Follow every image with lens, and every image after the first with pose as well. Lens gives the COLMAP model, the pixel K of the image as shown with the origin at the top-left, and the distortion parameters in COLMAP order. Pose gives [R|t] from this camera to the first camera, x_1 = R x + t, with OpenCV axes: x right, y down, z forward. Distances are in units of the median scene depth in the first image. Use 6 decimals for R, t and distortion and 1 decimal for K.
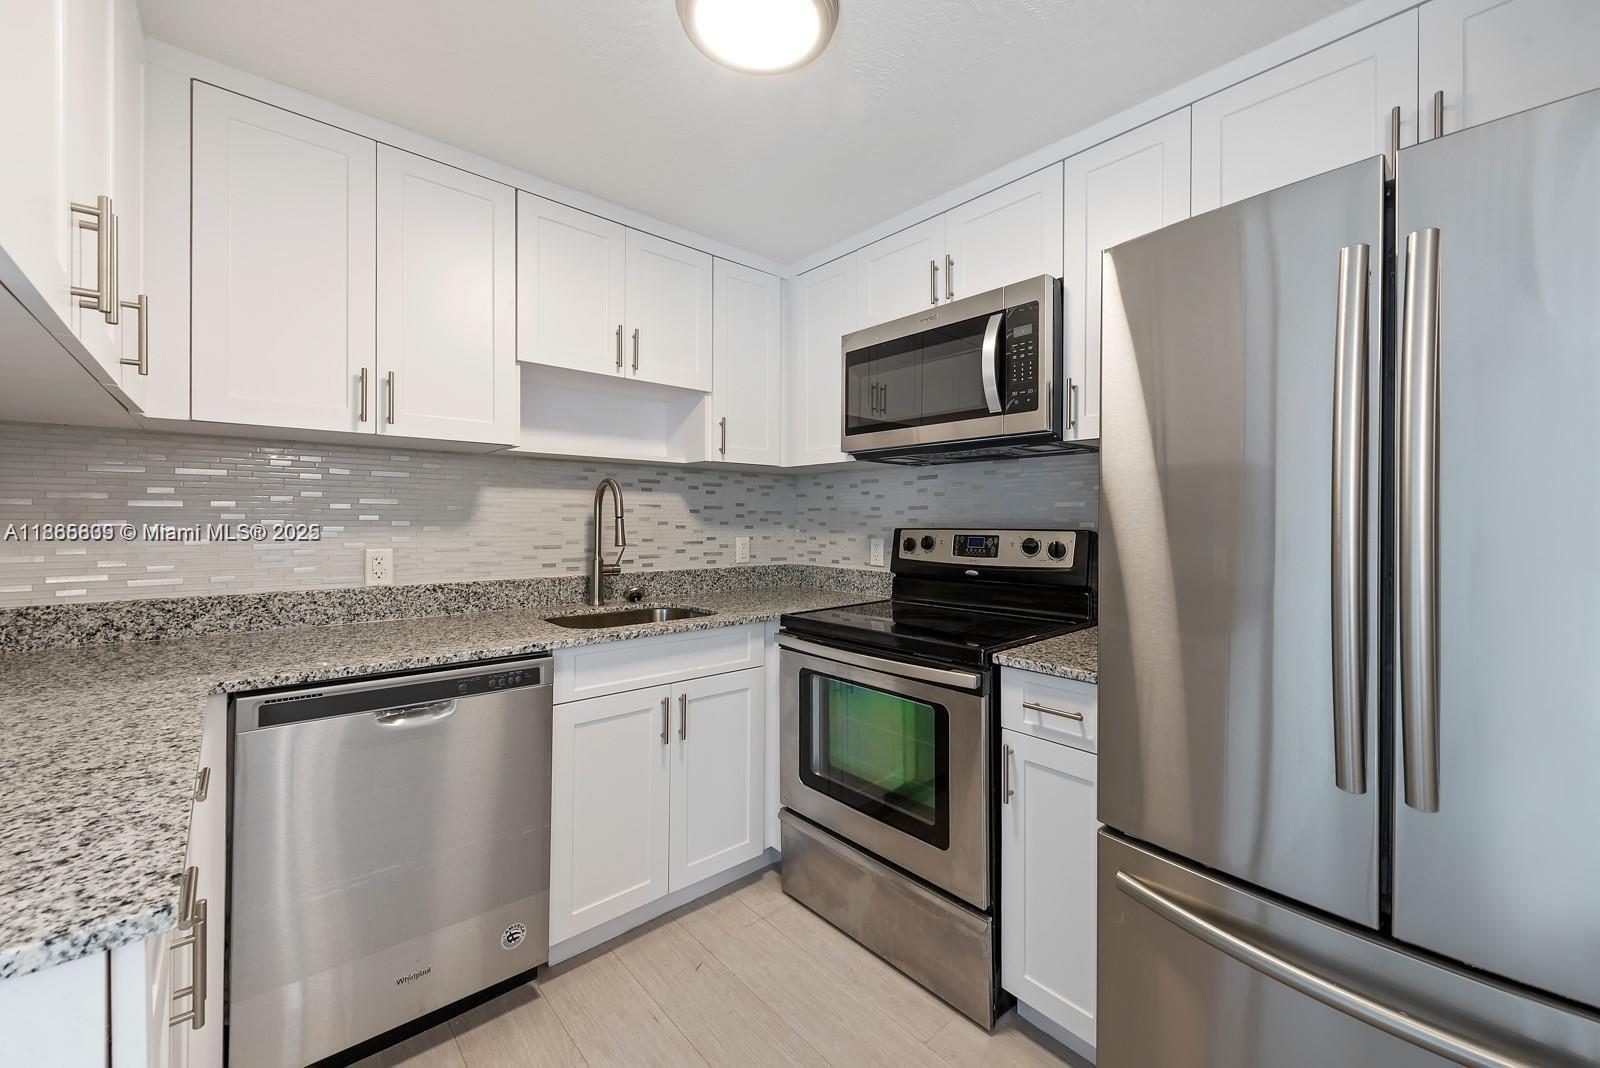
lens RADIAL K [[634.3, 0, 801.4], [0, 634.3, 513.2], [0, 0, 1]] dist [0.013439, -0.000303]
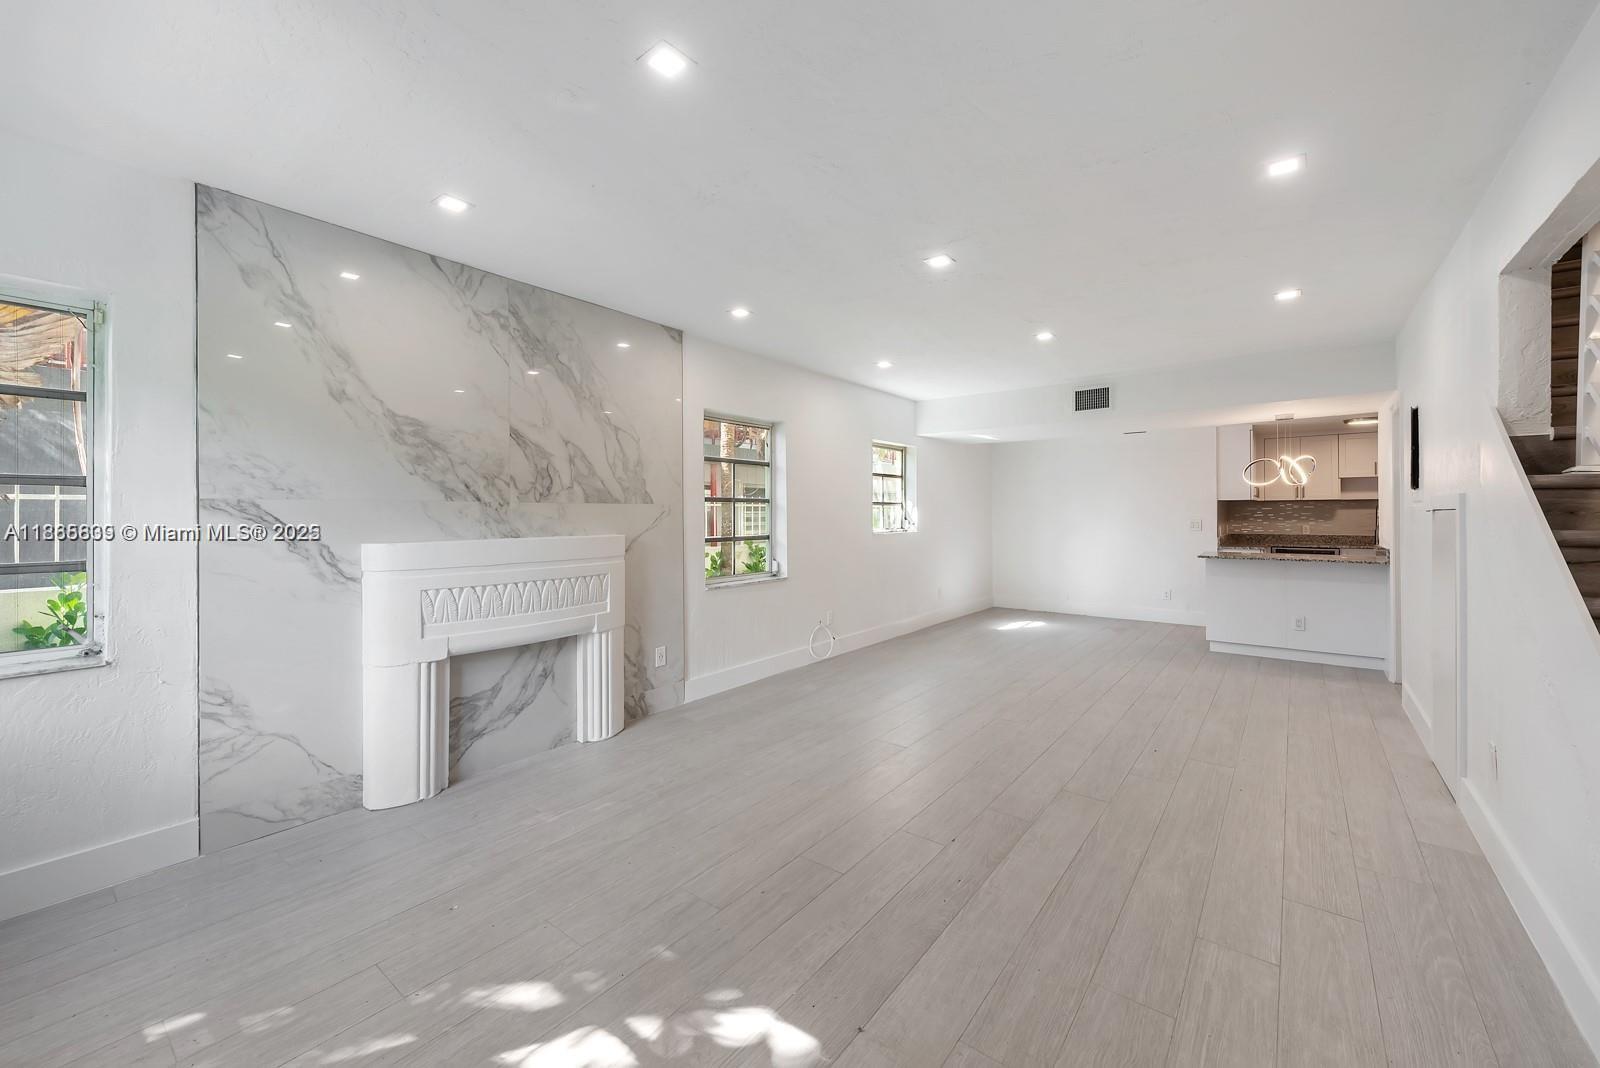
lens RADIAL K [[634.3, 0, 801.4], [0, 634.3, 513.2], [0, 0, 1]] dist [0.013439, -0.000303]
pose [[0.183108, -0.004322, -0.983083, 2.476244], [0.011578, 0.999930, -0.002239, -0.044188], [0.983025, -0.010972, 0.183146, -2.612585]]
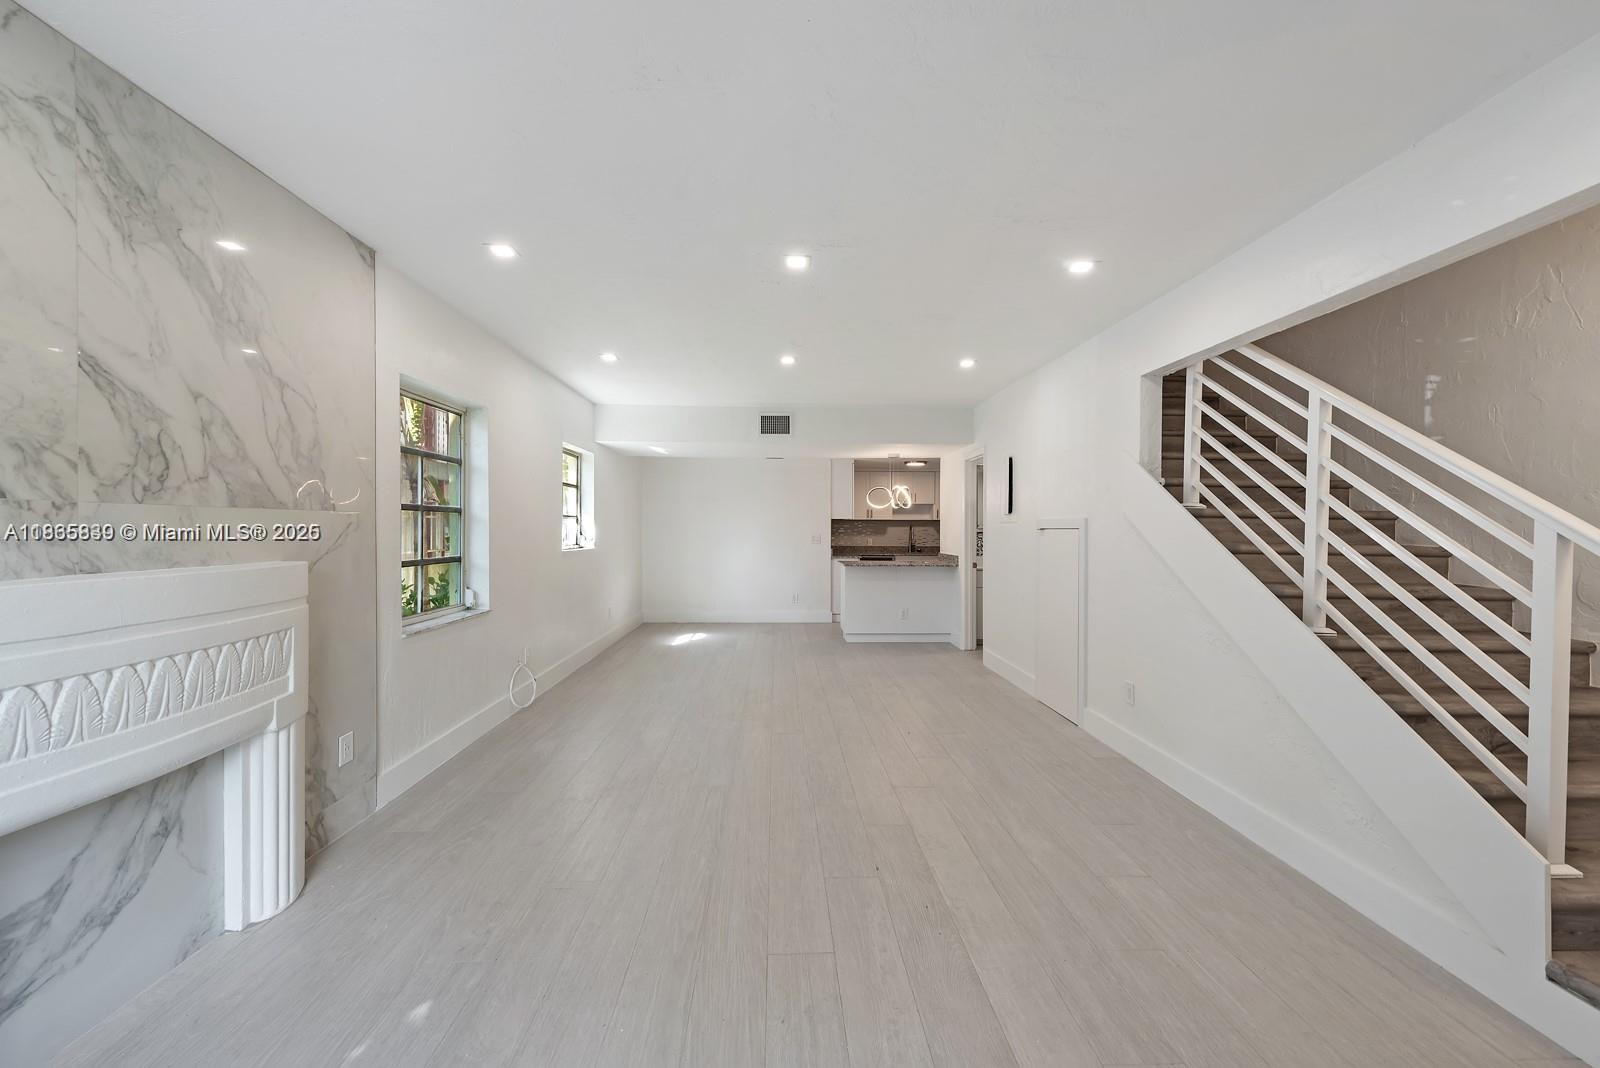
lens RADIAL K [[622.6, 0, 801.7], [0, 622.6, 531.6], [0, 0, 1]] dist [0.023203, -0.007195]
pose [[0.775060, 0.003767, -0.631876, 1.974511], [0.003139, 0.999947, 0.009811, -0.051491], [0.631880, -0.009588, 0.775007, -3.066089]]
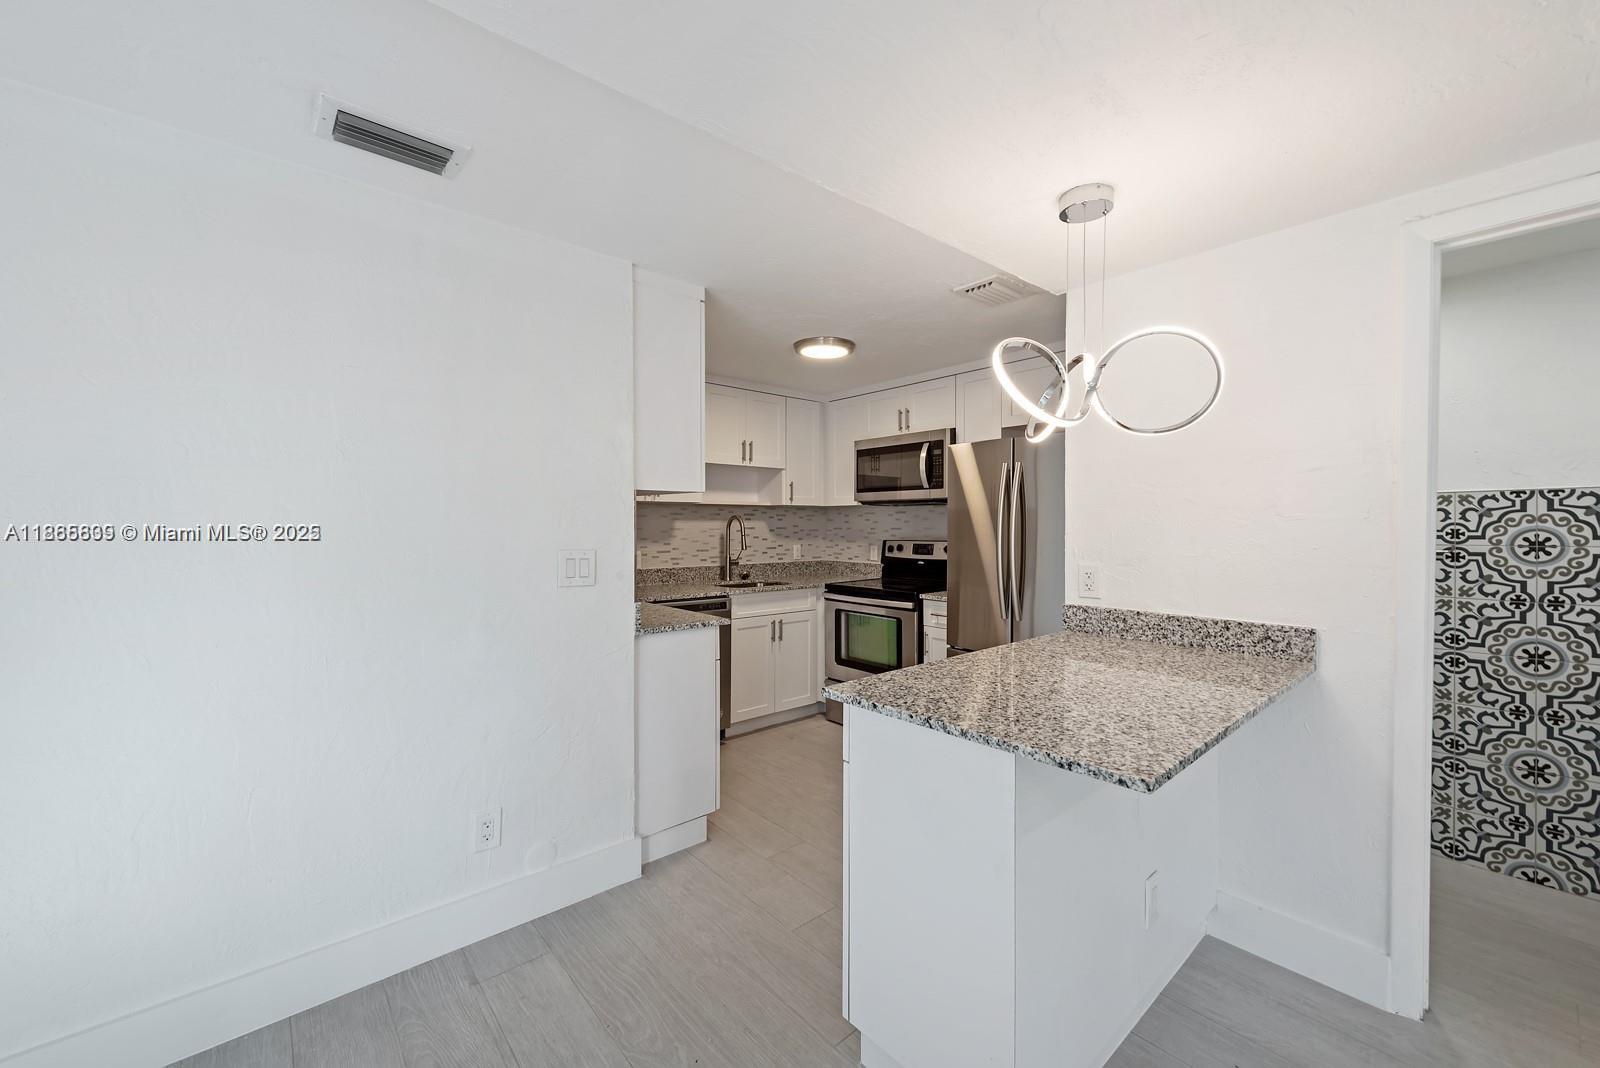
lens RADIAL K [[622.6, 0, 801.7], [0, 622.6, 531.6], [0, 0, 1]] dist [0.023203, -0.007195]
pose [[0.999942, -0.003535, -0.010194, -0.082582], [0.003754, 0.999762, 0.021508, -0.046511], [0.010116, -0.021545, 0.999717, -0.942441]]
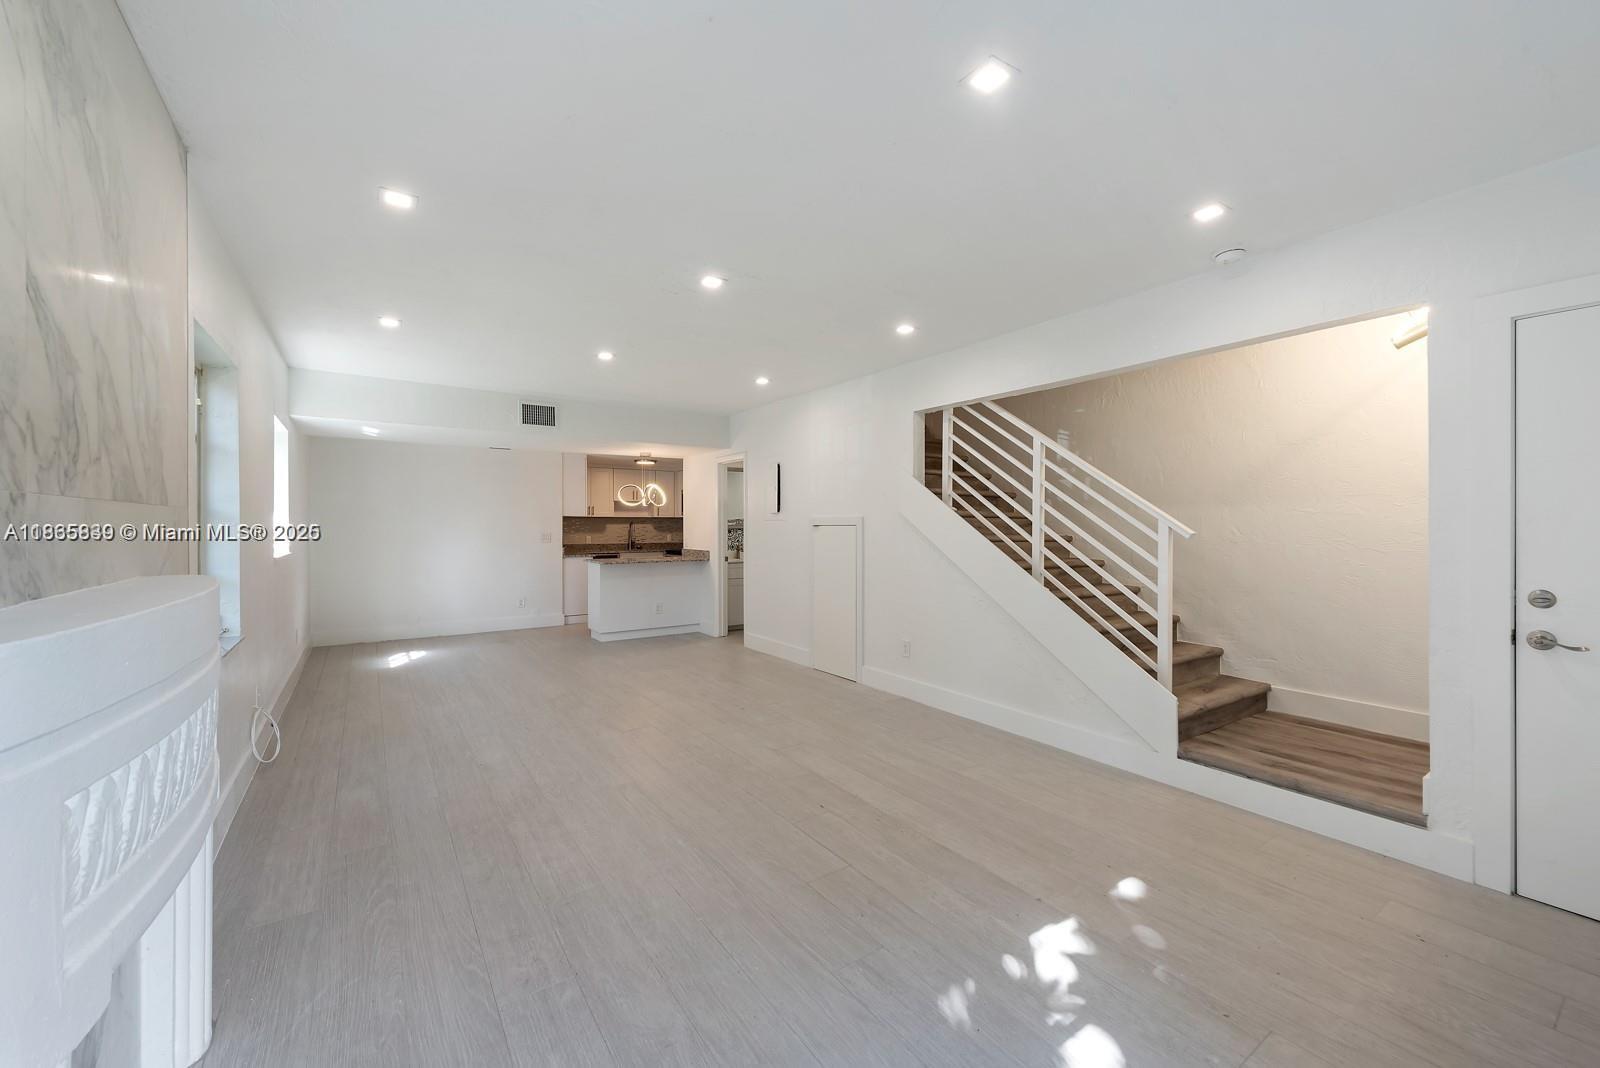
lens RADIAL K [[622.6, 0, 801.7], [0, 622.6, 531.6], [0, 0, 1]] dist [0.023203, -0.007195]
pose [[0.992922, -0.002260, -0.118743, 1.500433], [0.004339, 0.999842, 0.017251, -0.057916], [0.118686, -0.017644, 0.992775, -3.454062]]
